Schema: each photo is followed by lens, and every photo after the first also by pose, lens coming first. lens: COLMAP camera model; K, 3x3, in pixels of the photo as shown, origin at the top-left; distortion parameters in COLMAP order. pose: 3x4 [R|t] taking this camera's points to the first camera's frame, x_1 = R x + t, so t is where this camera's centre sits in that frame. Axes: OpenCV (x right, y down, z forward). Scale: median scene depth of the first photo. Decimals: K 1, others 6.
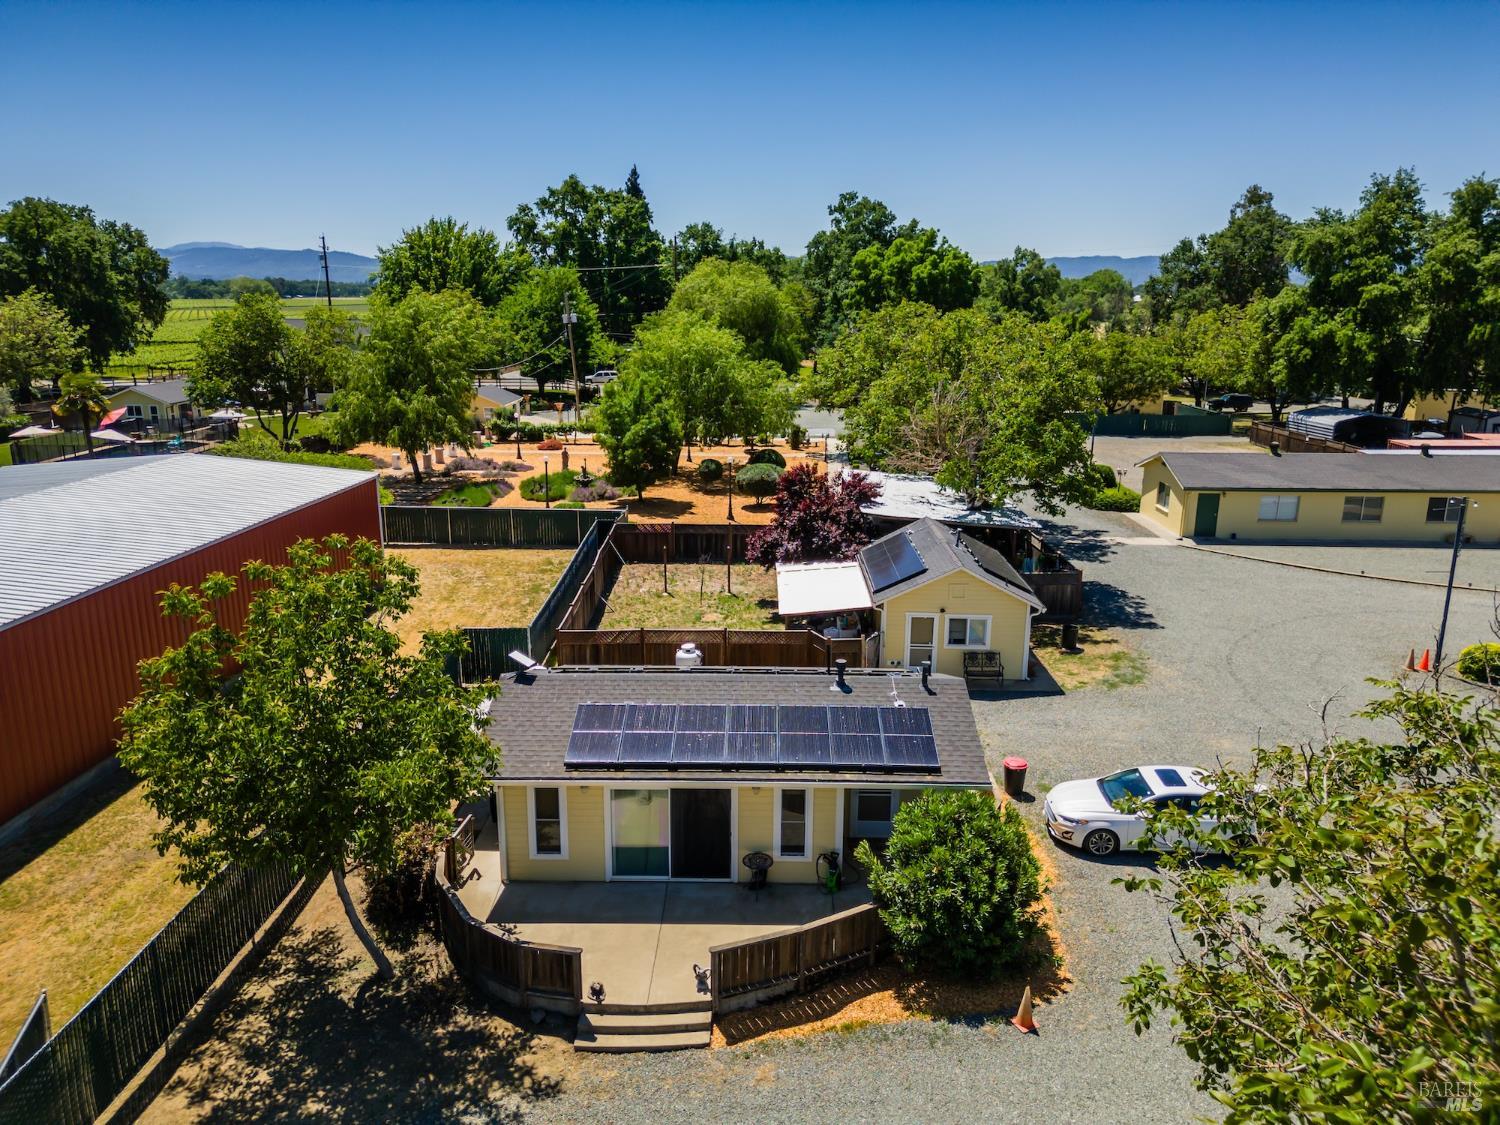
lens RADIAL K [[1050.5, 0, 746.5], [0, 1050.5, 562.8], [0, 0, 1]] dist [0.069632, -0.062325]
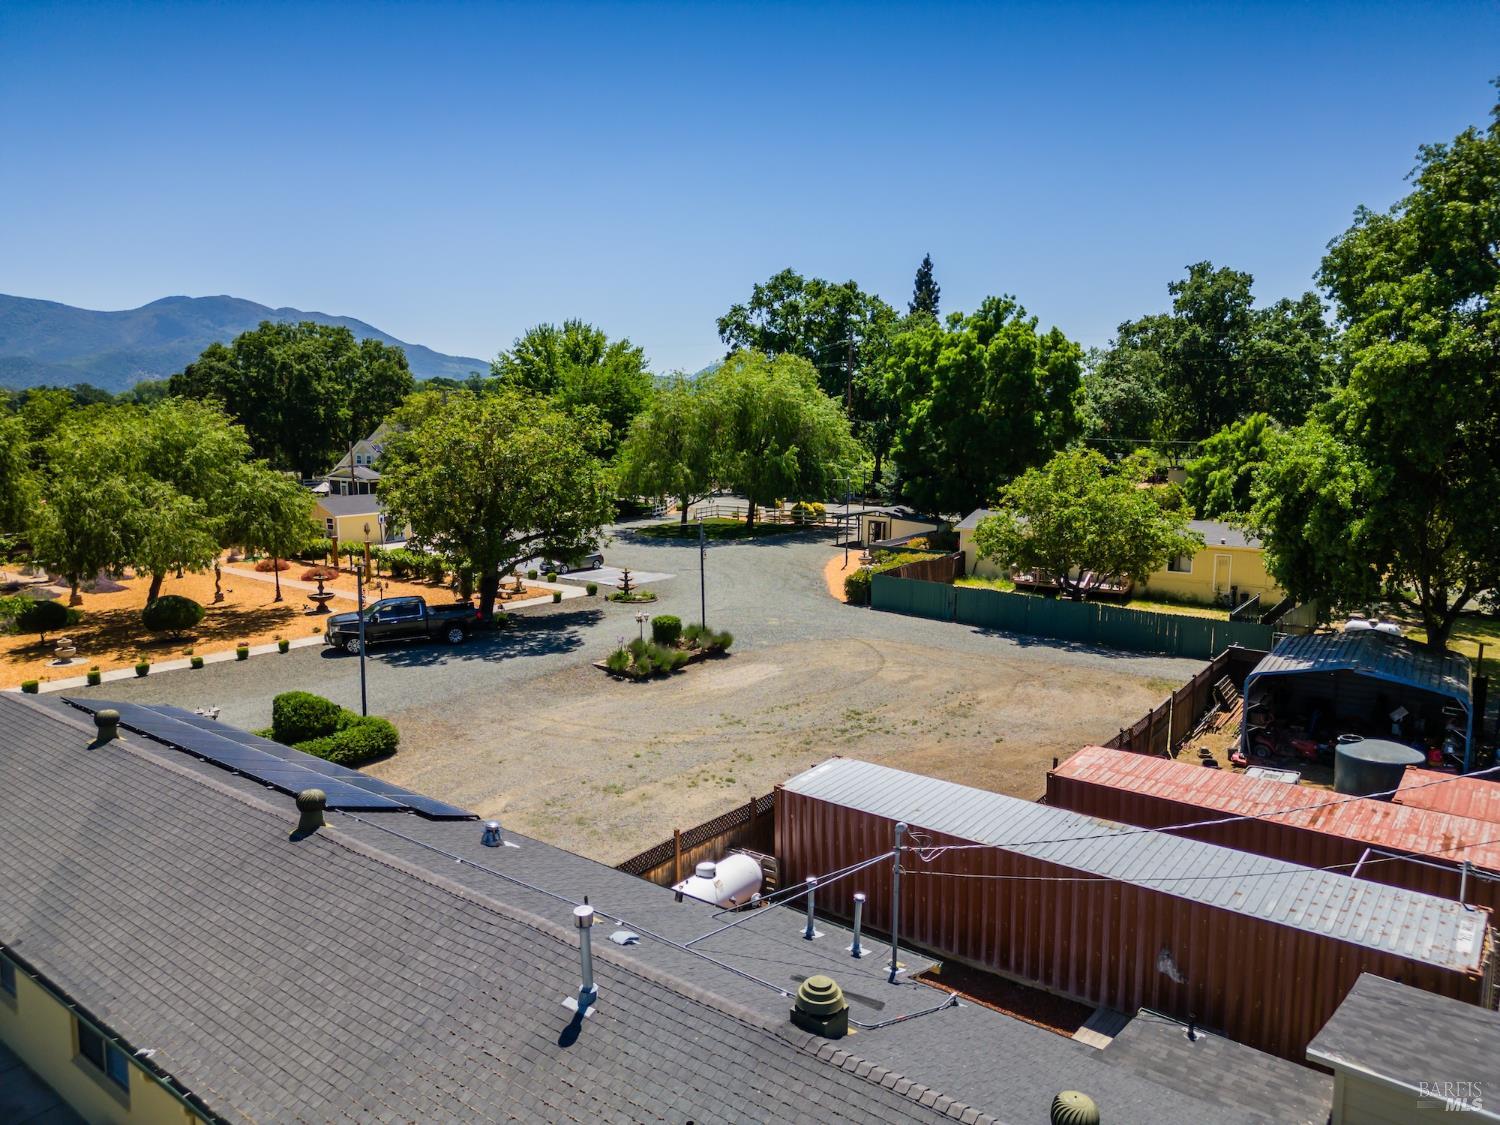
lens RADIAL K [[1050.5, 0, 743.5], [0, 1050.5, 565.6], [0, 0, 1]] dist [0.069632, -0.062325]
pose [[0.814663, 0.084584, -0.573734, 0.960067], [-0.143228, 0.988006, -0.057714, -0.185444], [0.561970, 0.129192, 0.817006, 0.836531]]
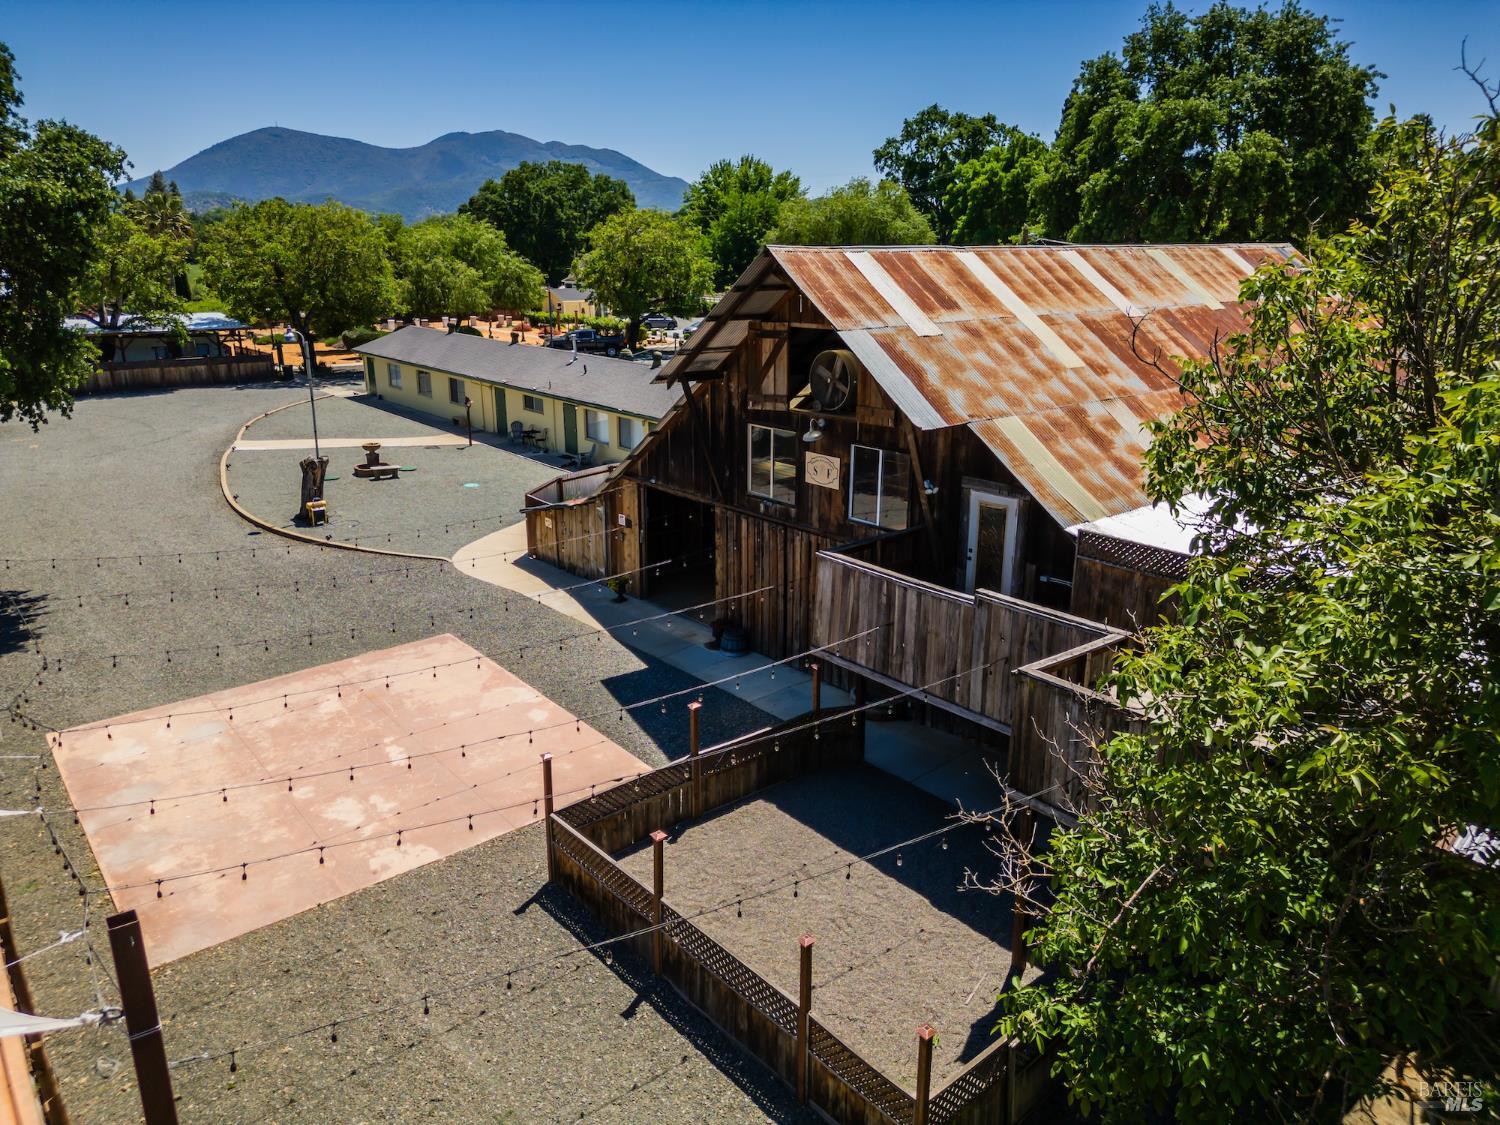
lens RADIAL K [[1050.5, 0, 743.4], [0, 1050.5, 553.9], [0, 0, 1]] dist [0.069632, -0.062325]
pose [[0.659937, 0.211404, -0.720966, 1.605034], [-0.184965, 0.975778, 0.116813, -0.066463], [0.728197, 0.056264, 0.683054, 0.510114]]
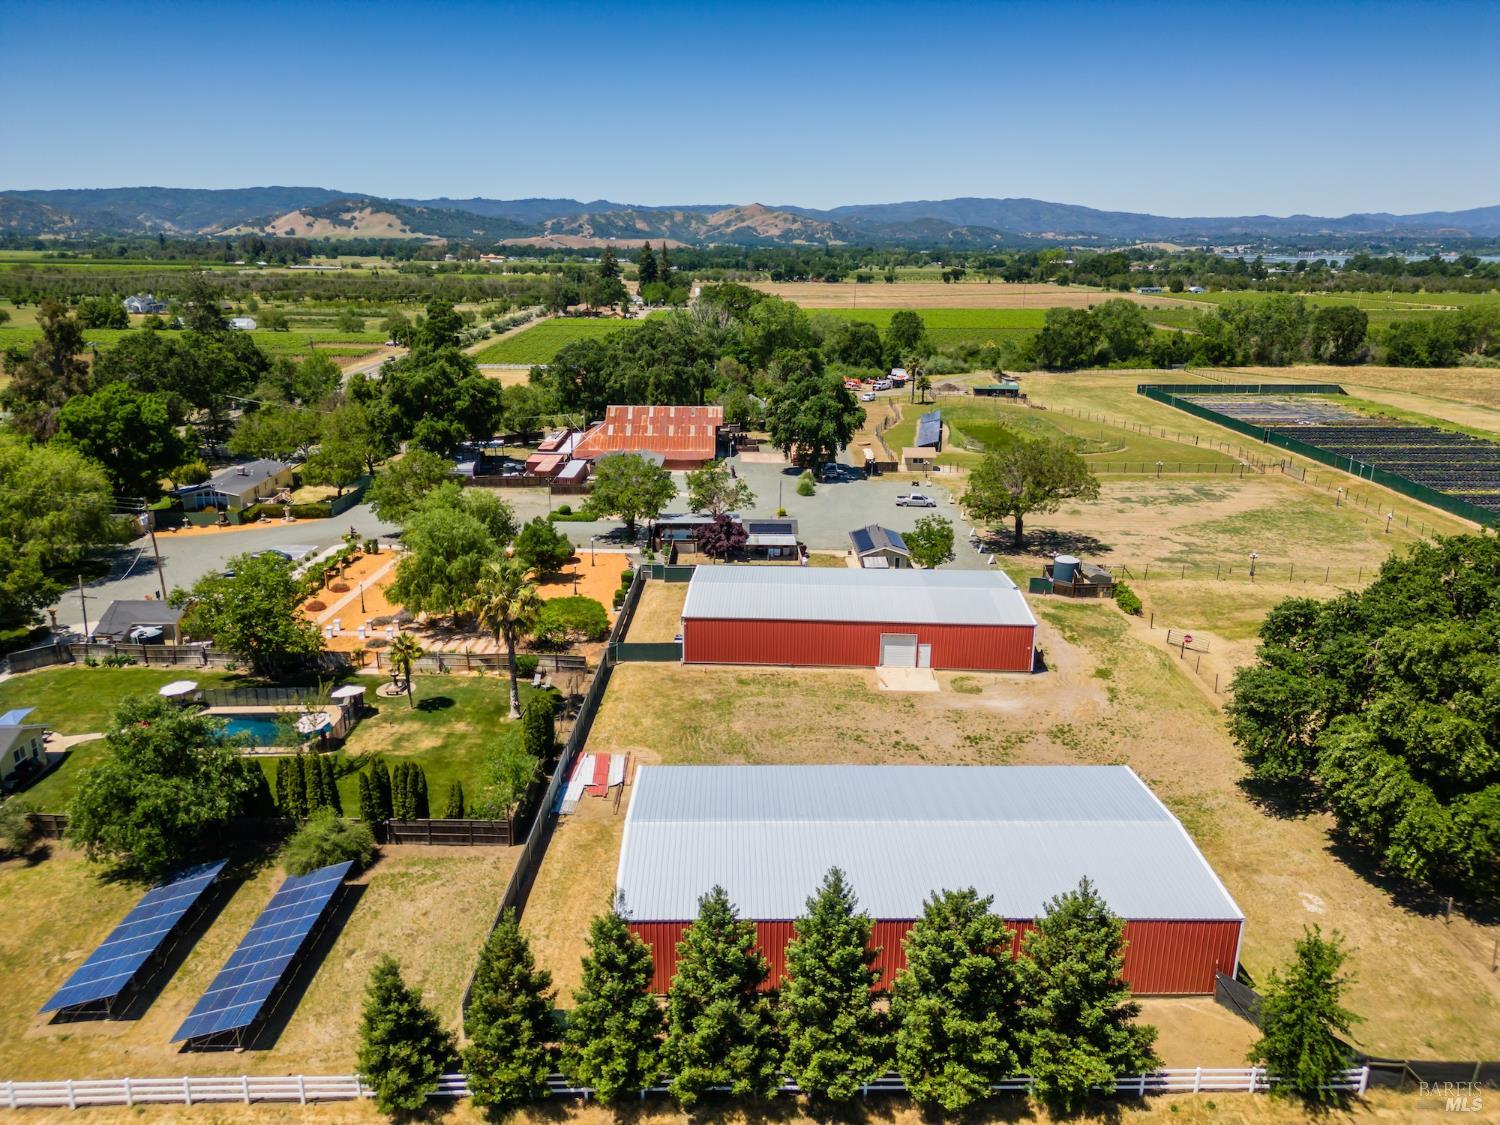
lens RADIAL K [[1050.5, 0, 748.5], [0, 1050.5, 558.1], [0, 0, 1]] dist [0.069632, -0.062325]
pose [[-0.032332, -0.291044, 0.956163, -2.350639], [0.238701, 0.926731, 0.290157, -0.684288], [-0.970555, 0.237618, 0.039510, 0.662519]]
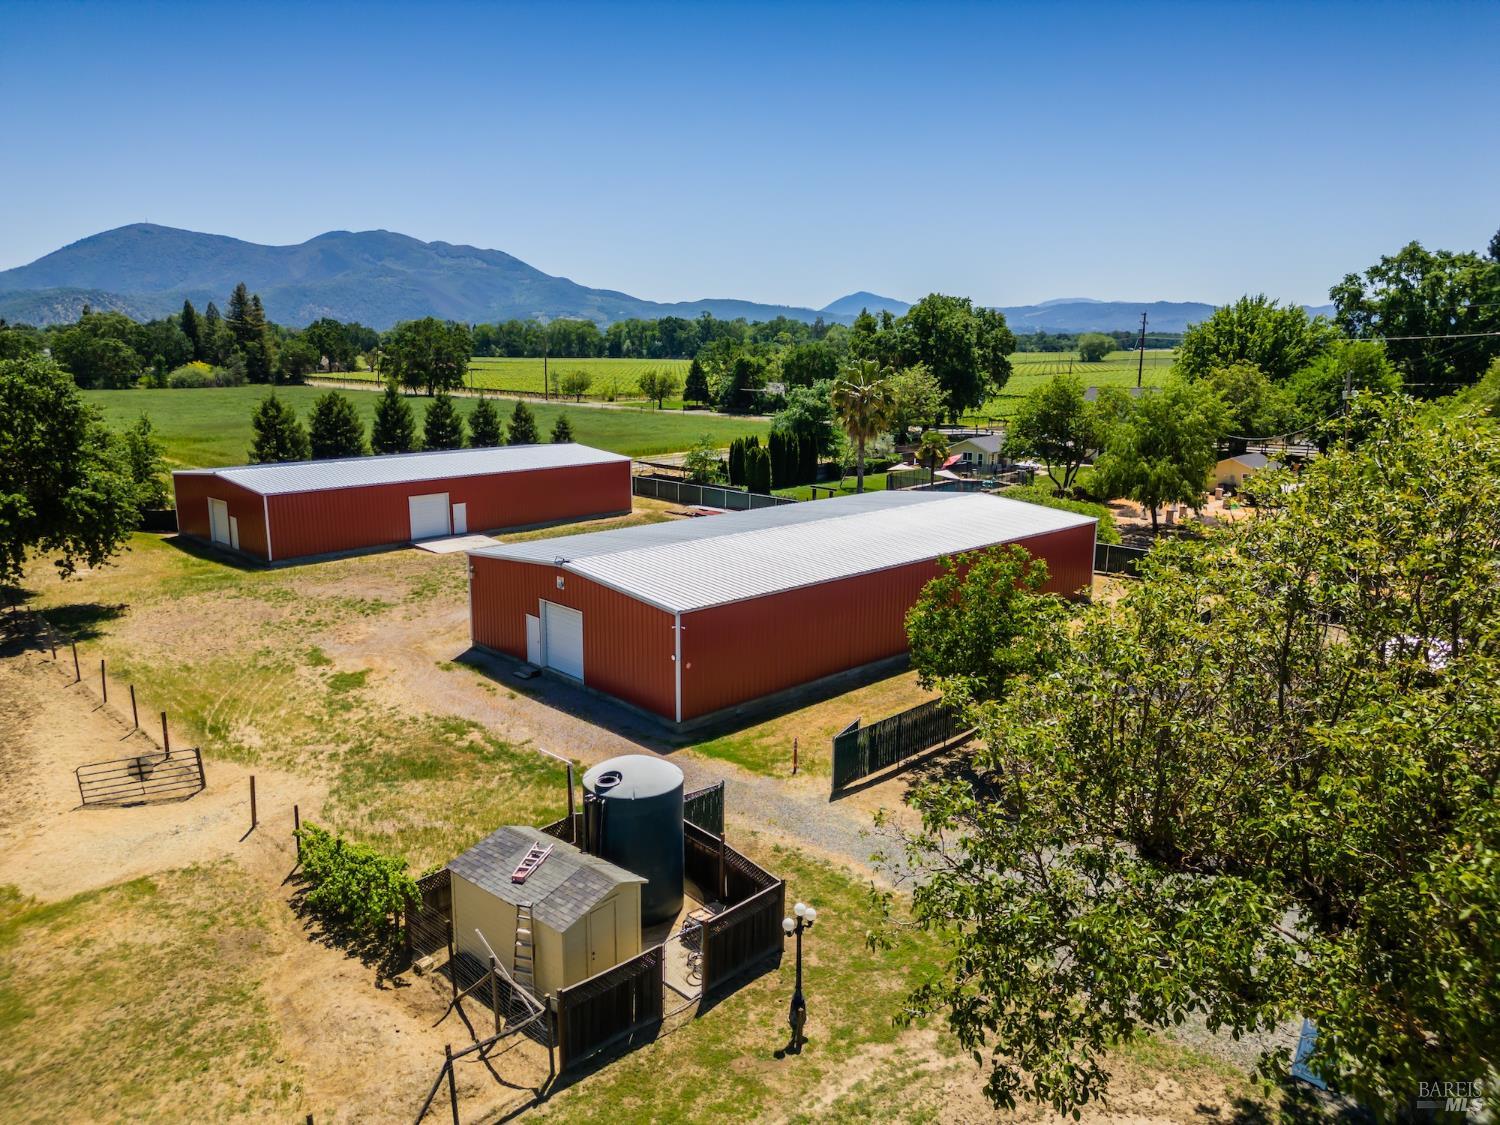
lens RADIAL K [[1050.5, 0, 747.0], [0, 1050.5, 562.9], [0, 0, 1]] dist [0.069632, -0.062325]
pose [[0.739401, 0.140003, -0.658548, 0.200857], [-0.169224, 0.985385, 0.019486, 0.019975], [0.651651, 0.097034, 0.752287, -0.293340]]
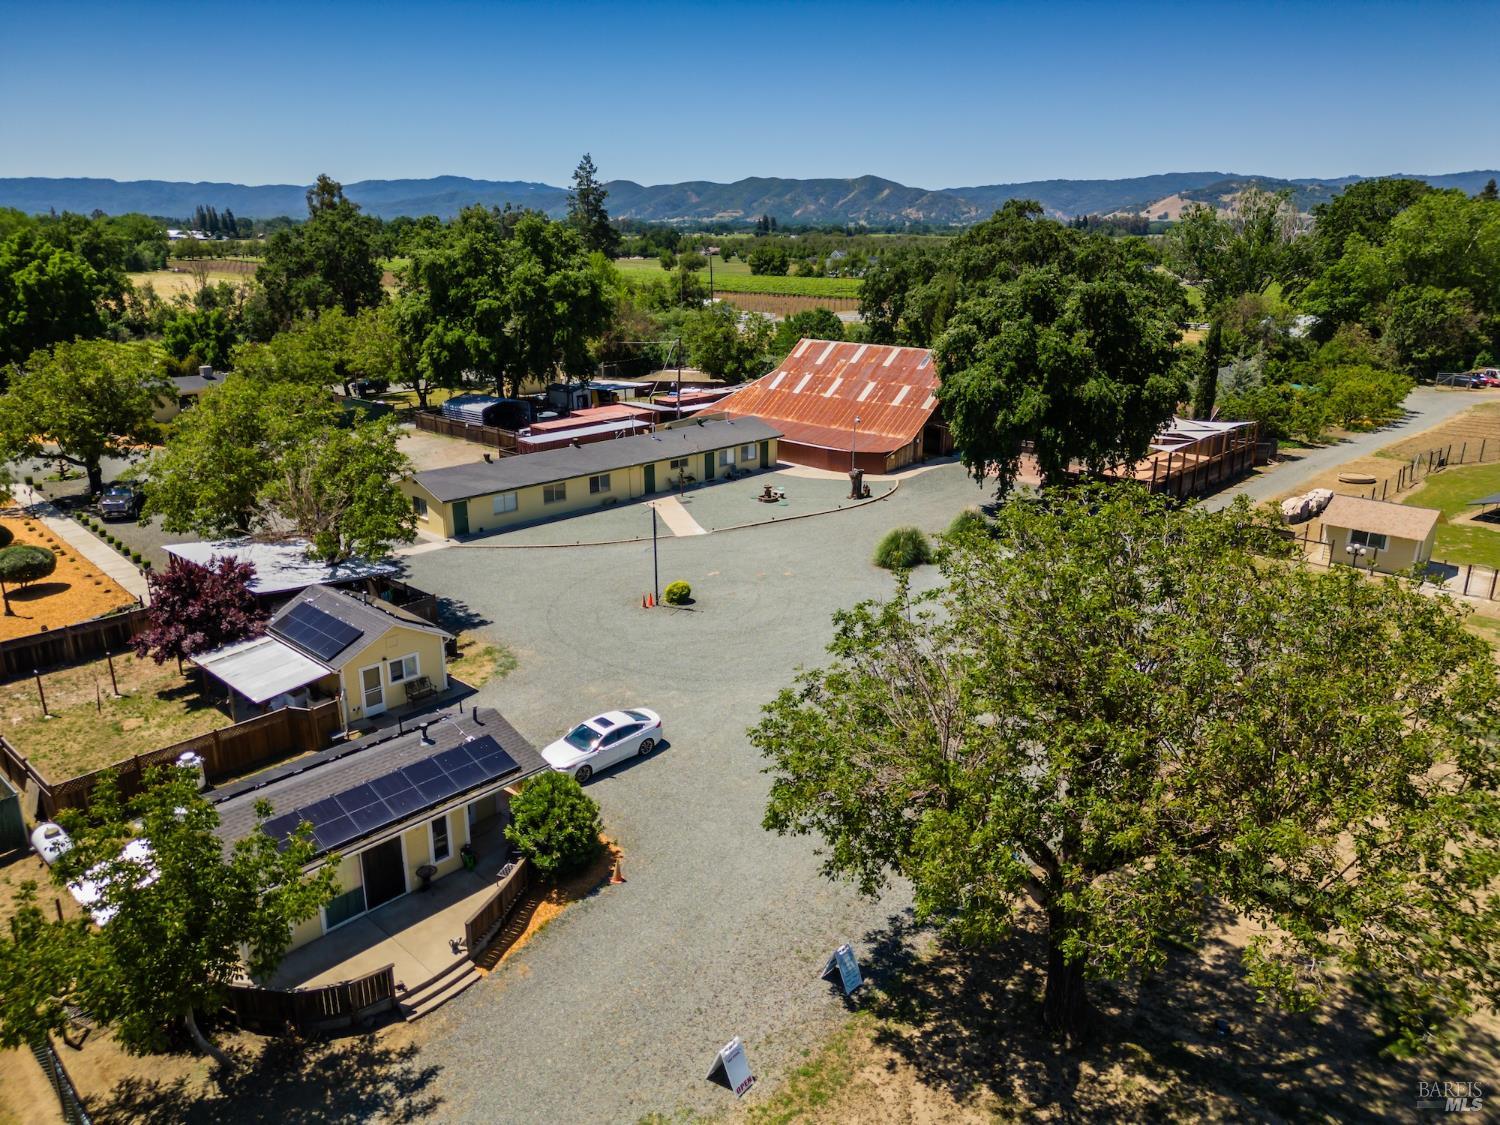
lens RADIAL K [[1050.5, 0, 751.0], [0, 1050.5, 554.5], [0, 0, 1]] dist [0.069632, -0.062325]
pose [[0.668027, -0.223714, 0.709713, -0.262899], [0.185030, 0.973722, 0.132773, -0.108982], [-0.720766, 0.042623, 0.691866, -0.157440]]
